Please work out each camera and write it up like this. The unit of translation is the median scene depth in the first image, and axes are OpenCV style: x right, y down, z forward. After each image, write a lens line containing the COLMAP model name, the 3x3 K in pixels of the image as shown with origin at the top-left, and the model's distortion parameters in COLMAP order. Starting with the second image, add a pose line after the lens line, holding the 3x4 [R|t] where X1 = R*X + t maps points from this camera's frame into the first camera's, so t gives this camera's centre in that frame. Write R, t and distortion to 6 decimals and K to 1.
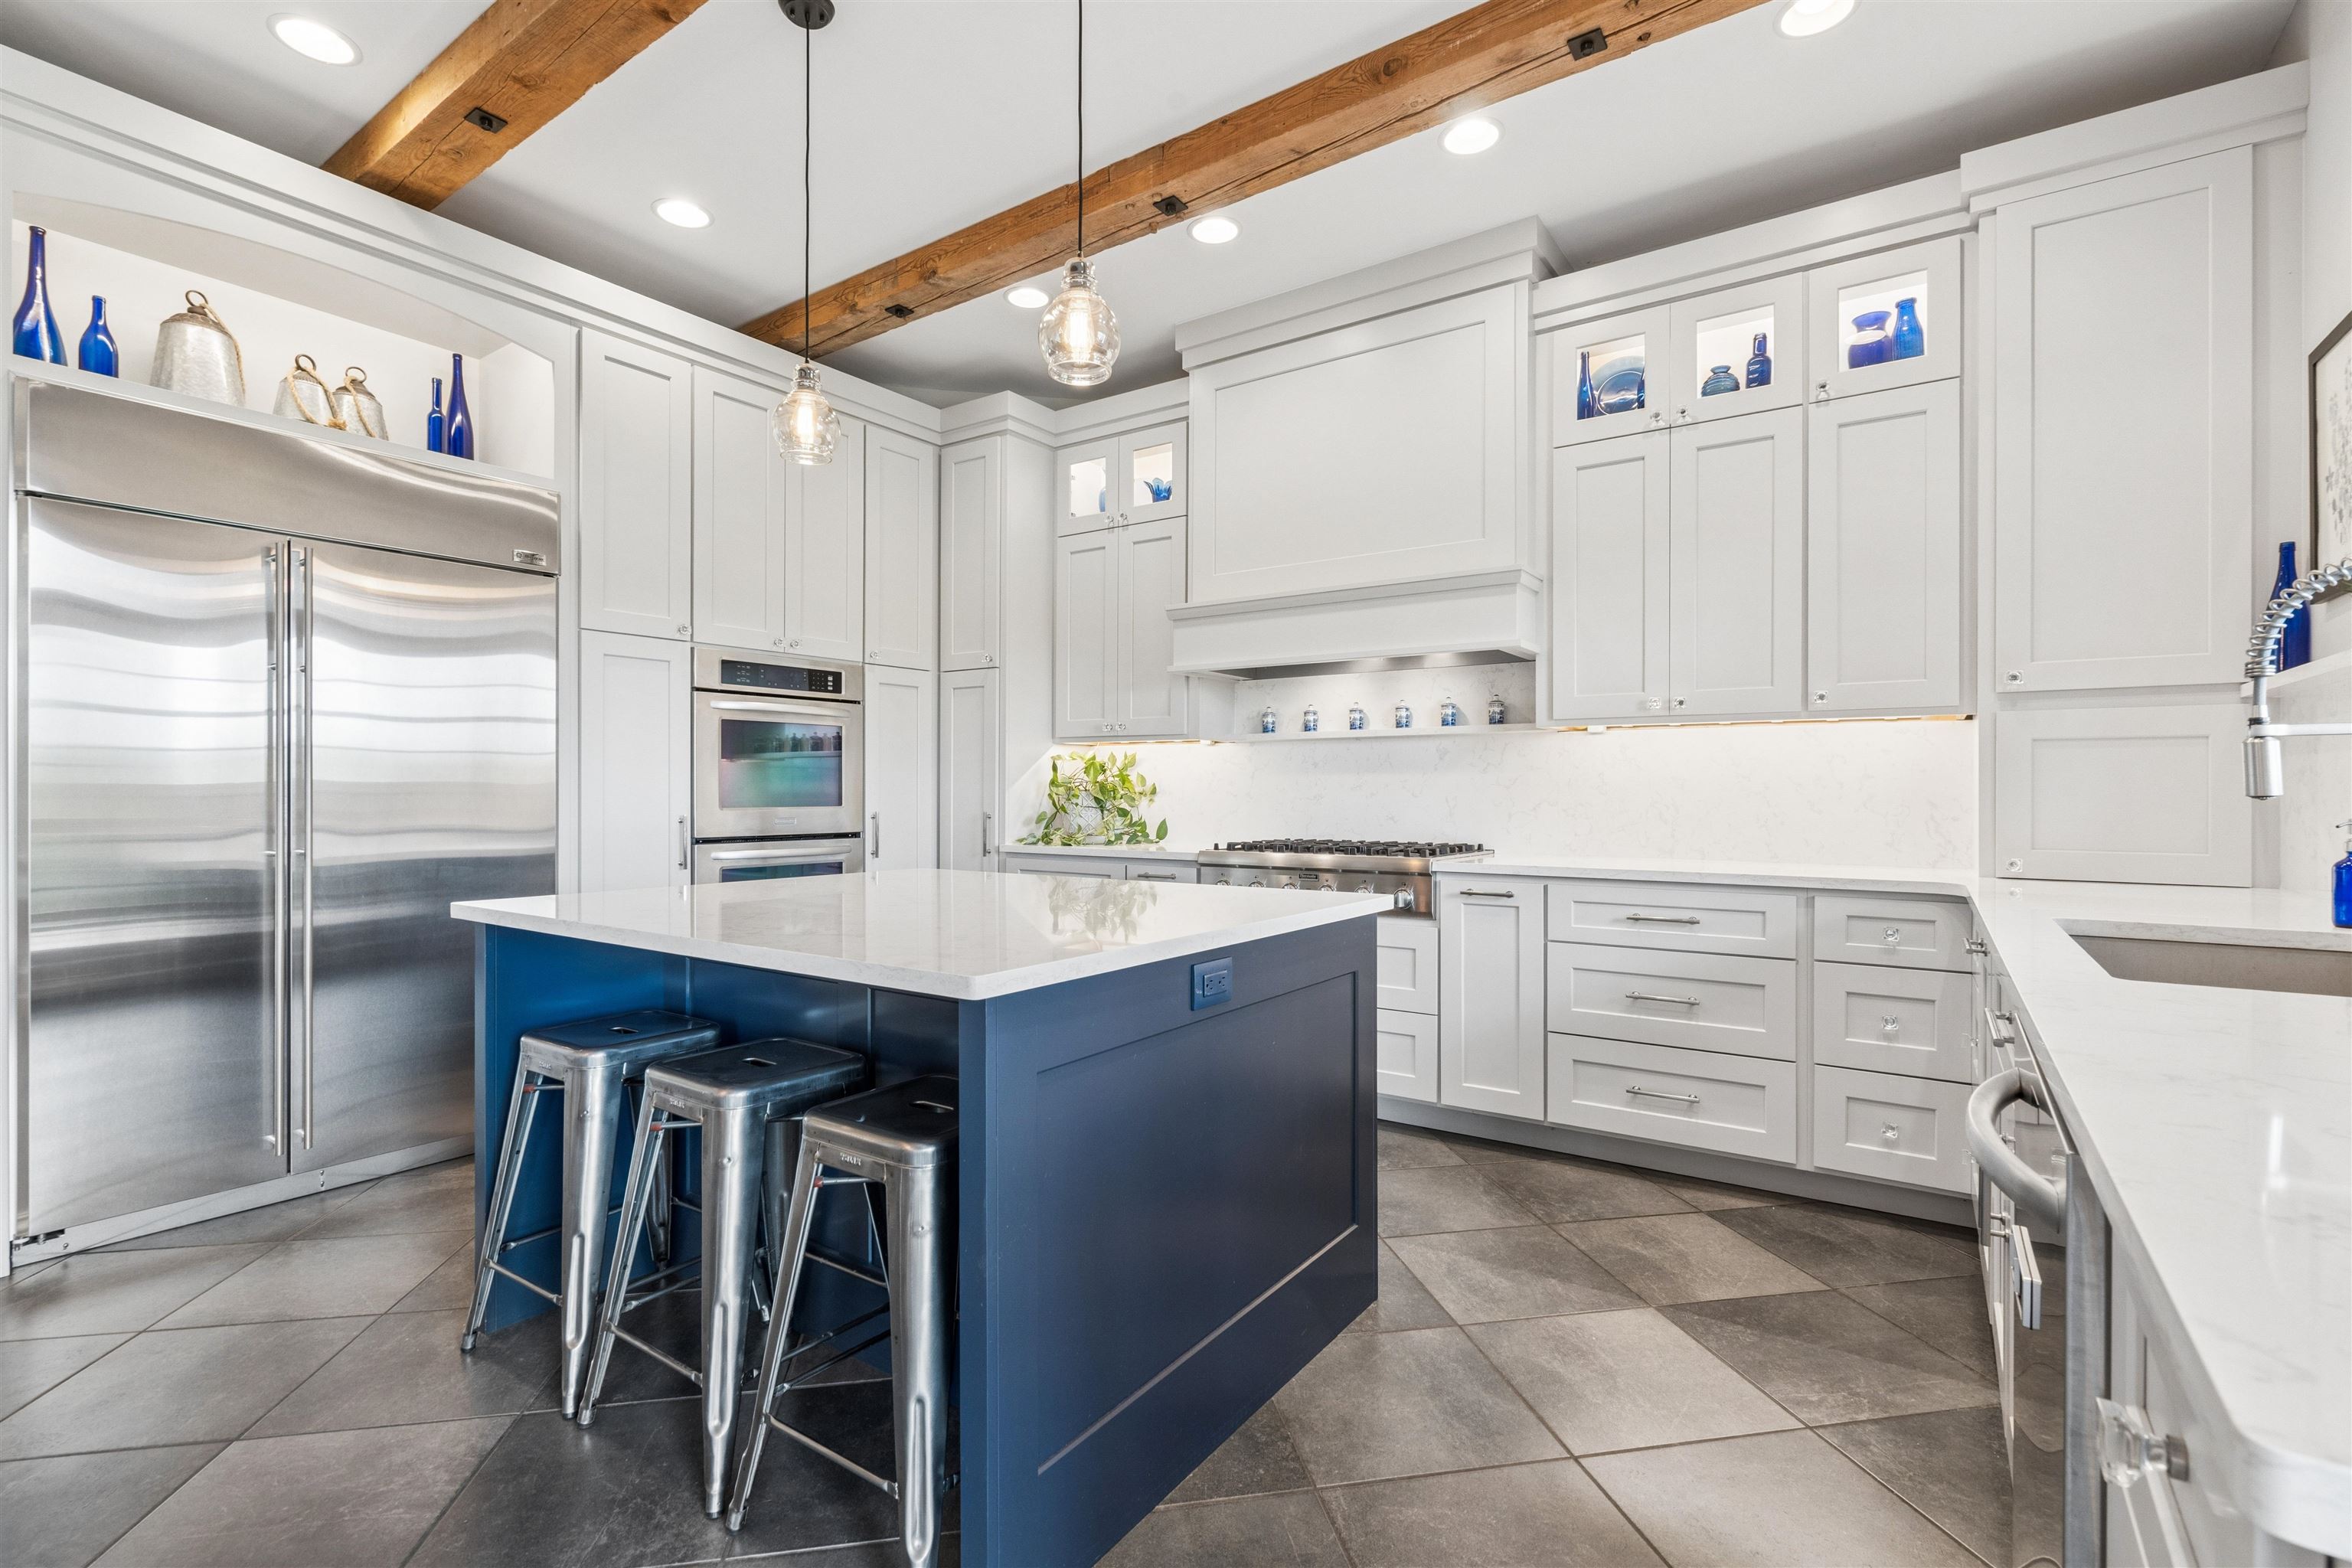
lens RADIAL K [[1063.1, 0, 1199.1], [0, 1063.1, 786.3], [0, 0, 1]] dist [-0.005435, 0.000758]
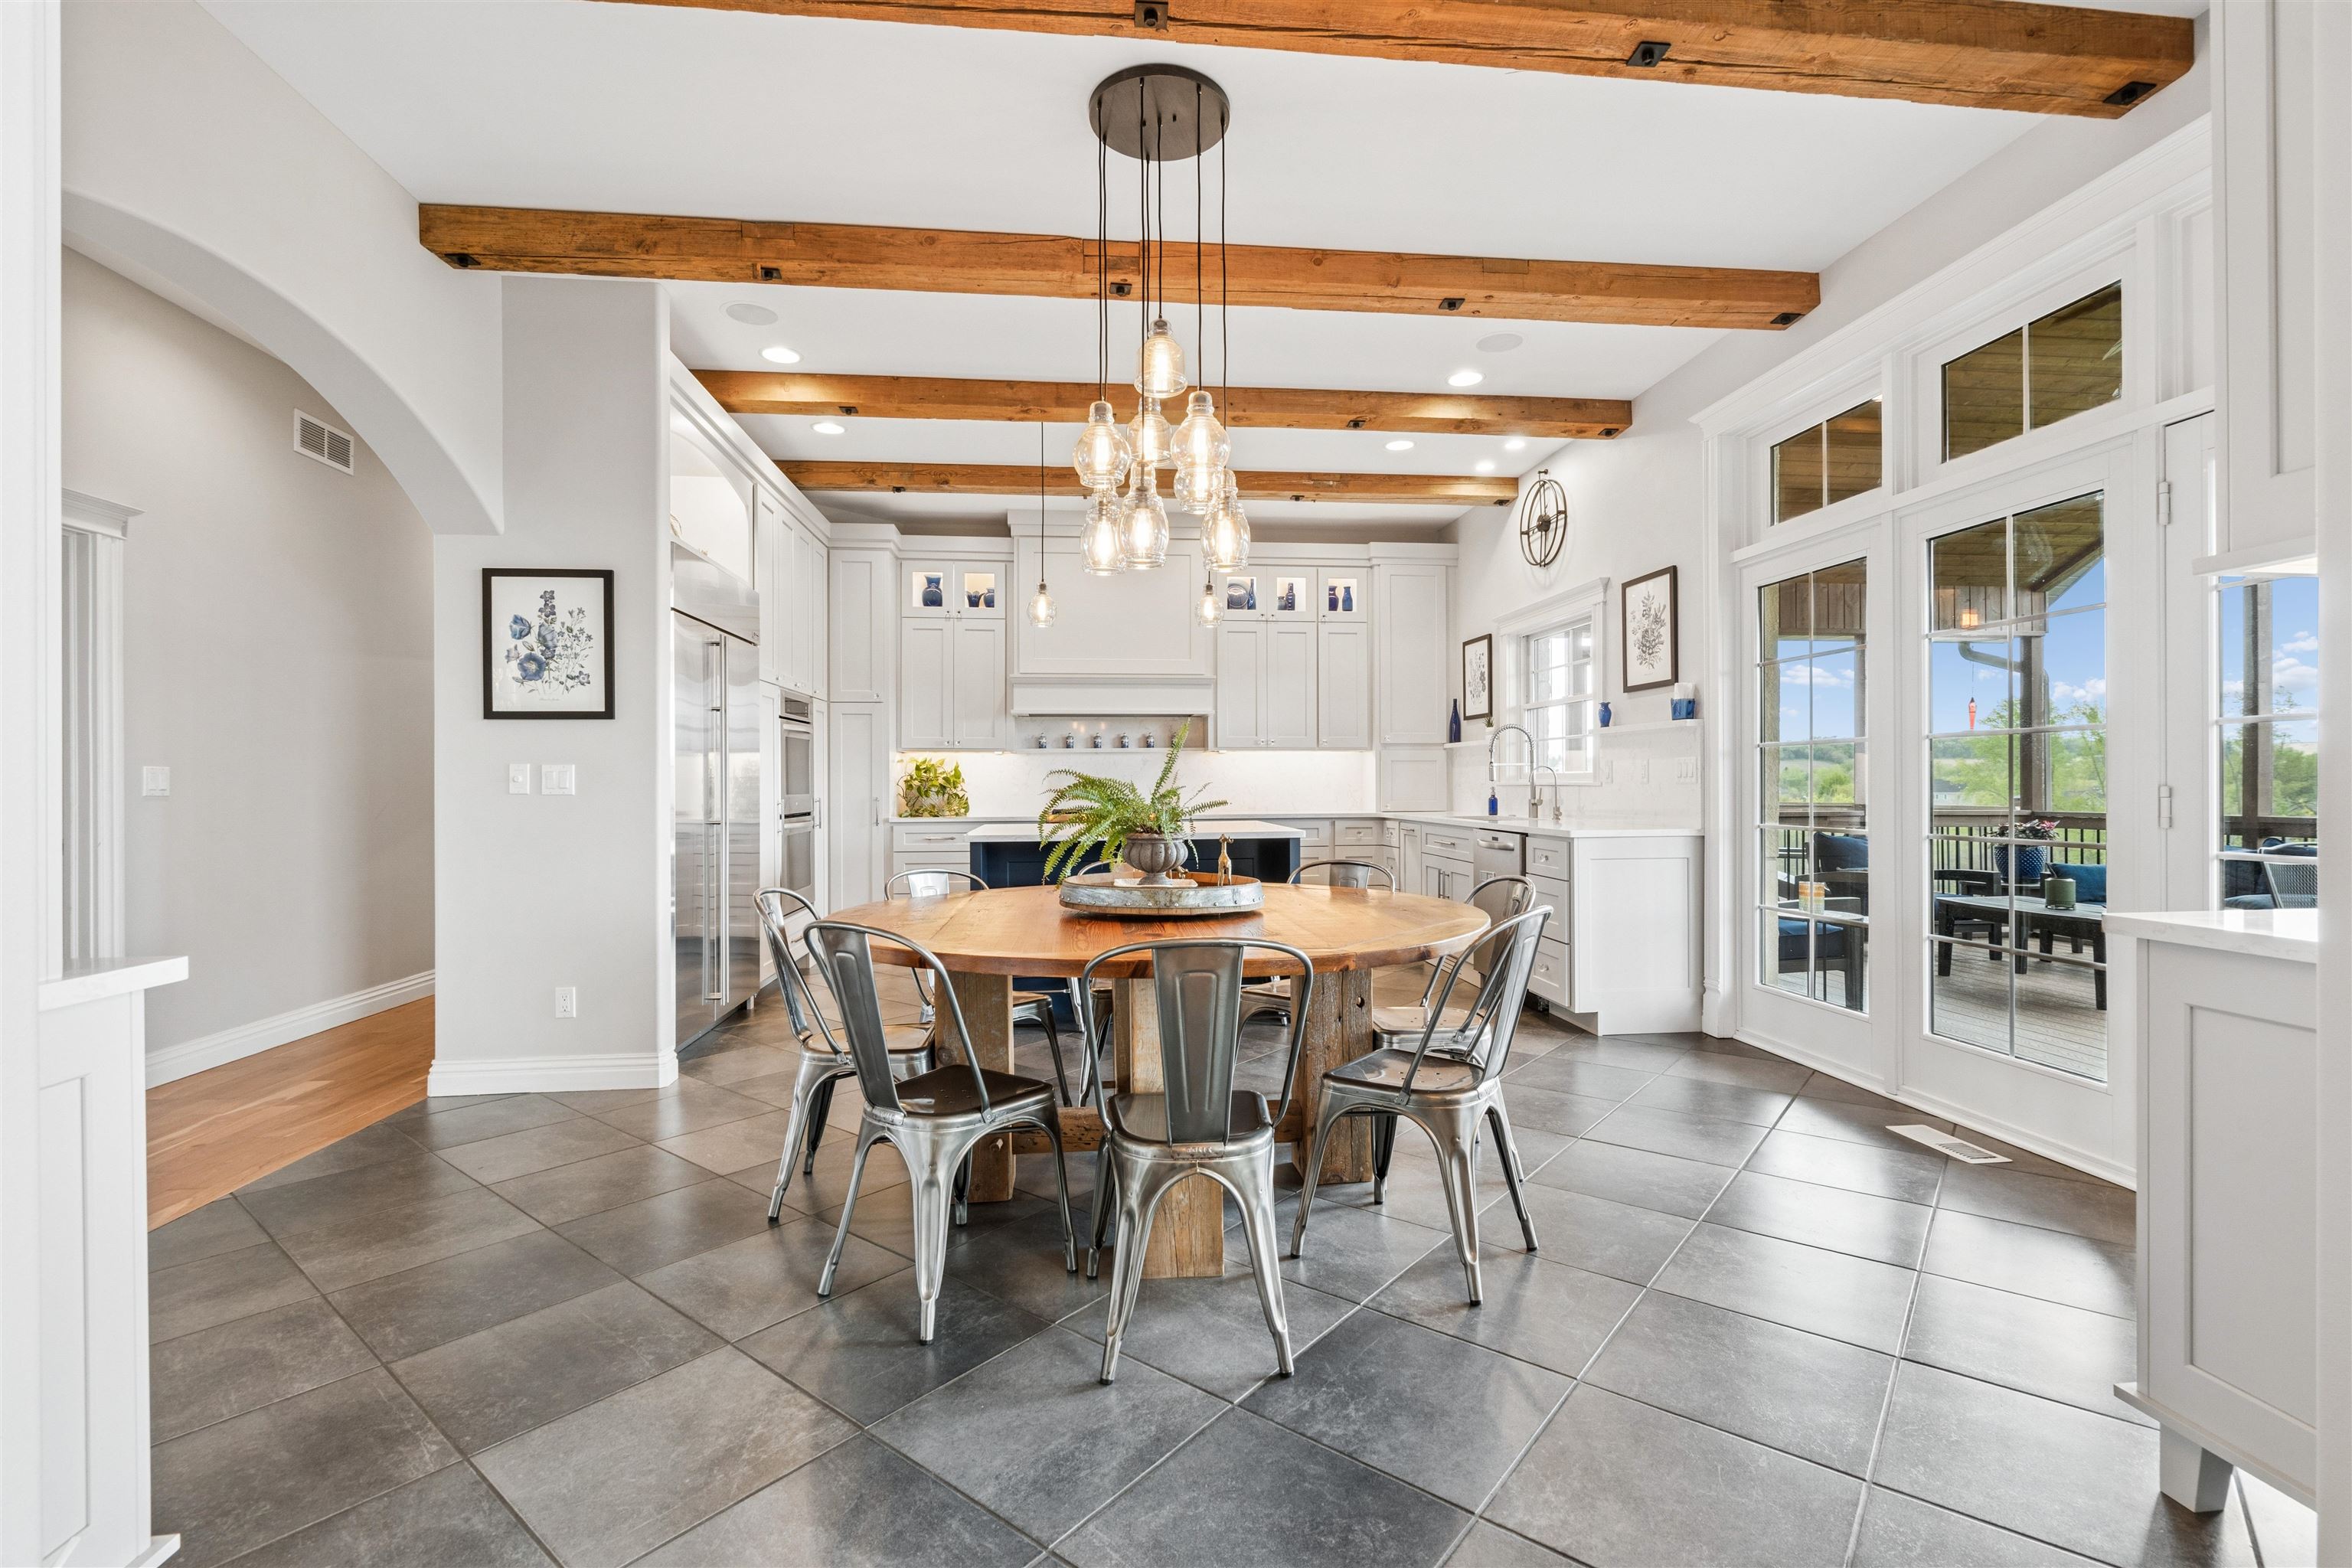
lens RADIAL K [[1063.1, 0, 1189.9], [0, 1063.1, 778.1], [0, 0, 1]] dist [-0.005435, 0.000758]
pose [[0.749973, -0.002629, 0.661463, -0.966105], [0.003526, 0.999994, -0.000023, -0.001250], [-0.661459, 0.002349, 0.749978, -0.486989]]
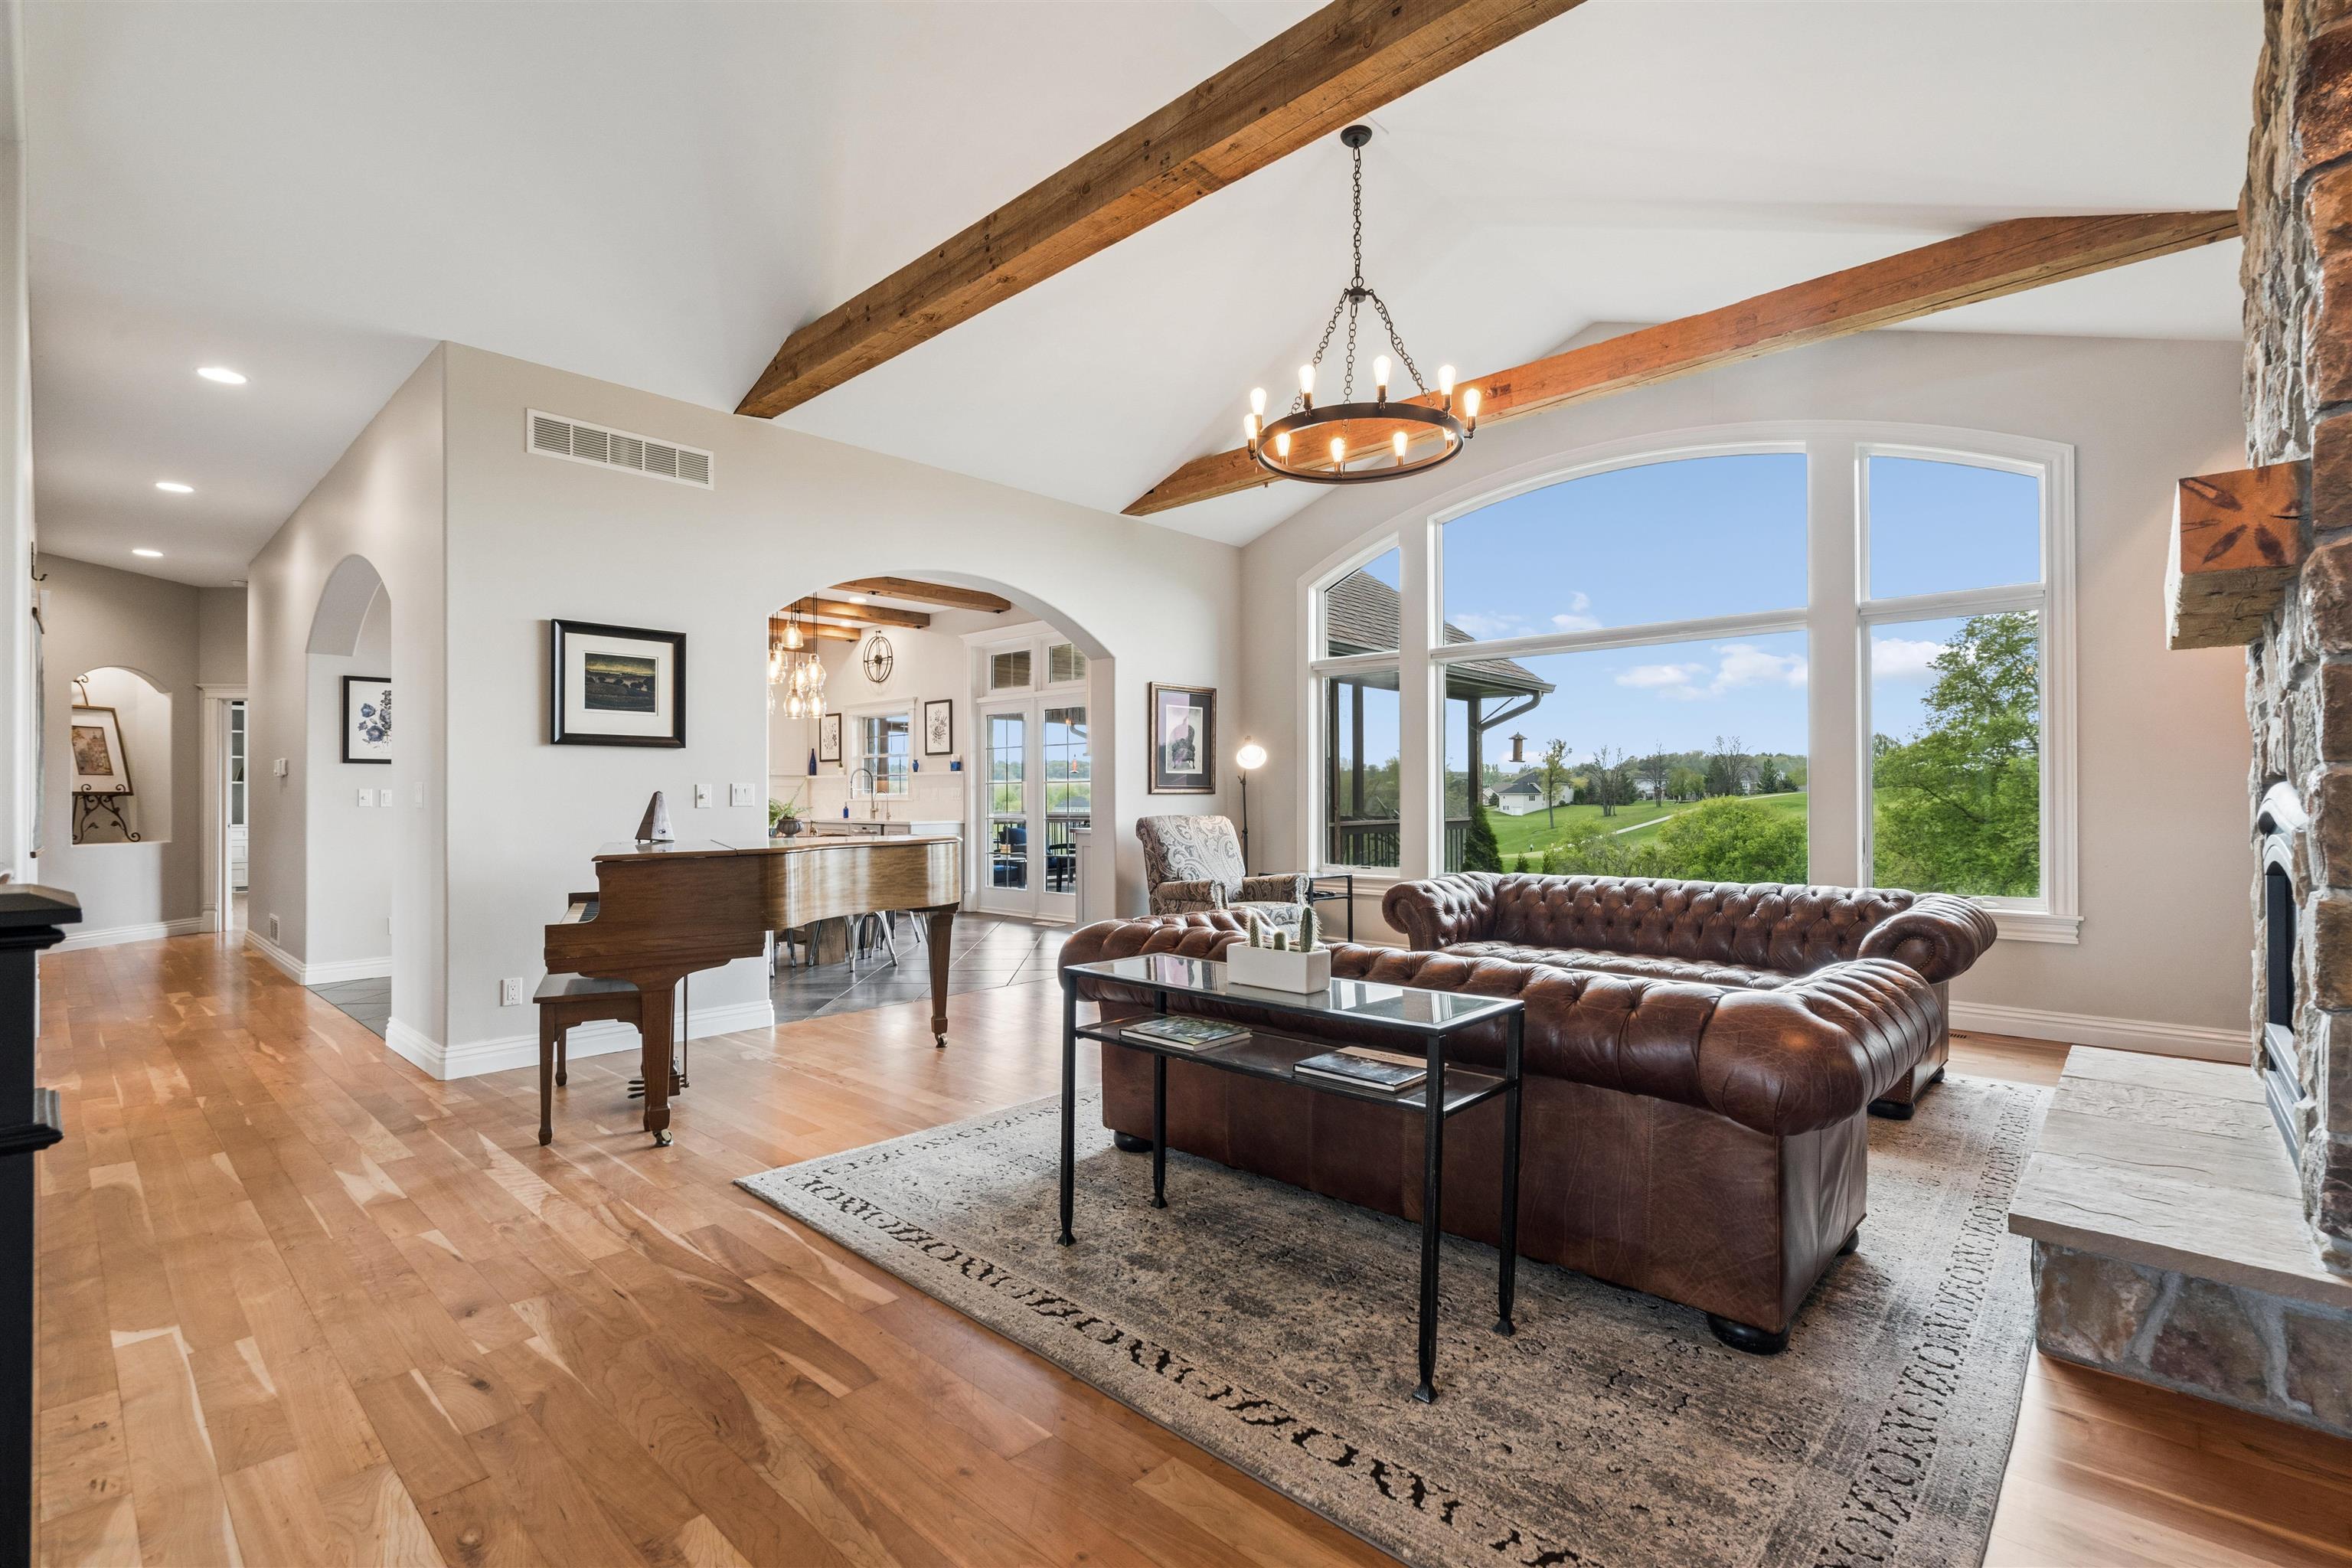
lens RADIAL K [[1063.1, 0, 1165.6], [0, 1063.1, 789.4], [0, 0, 1]] dist [-0.005435, 0.000758]
pose [[0.155215, 0.004640, 0.987870, -2.245638], [0.001913, 0.999986, -0.004998, -0.004596], [-0.987879, 0.002666, 0.155203, -0.871201]]
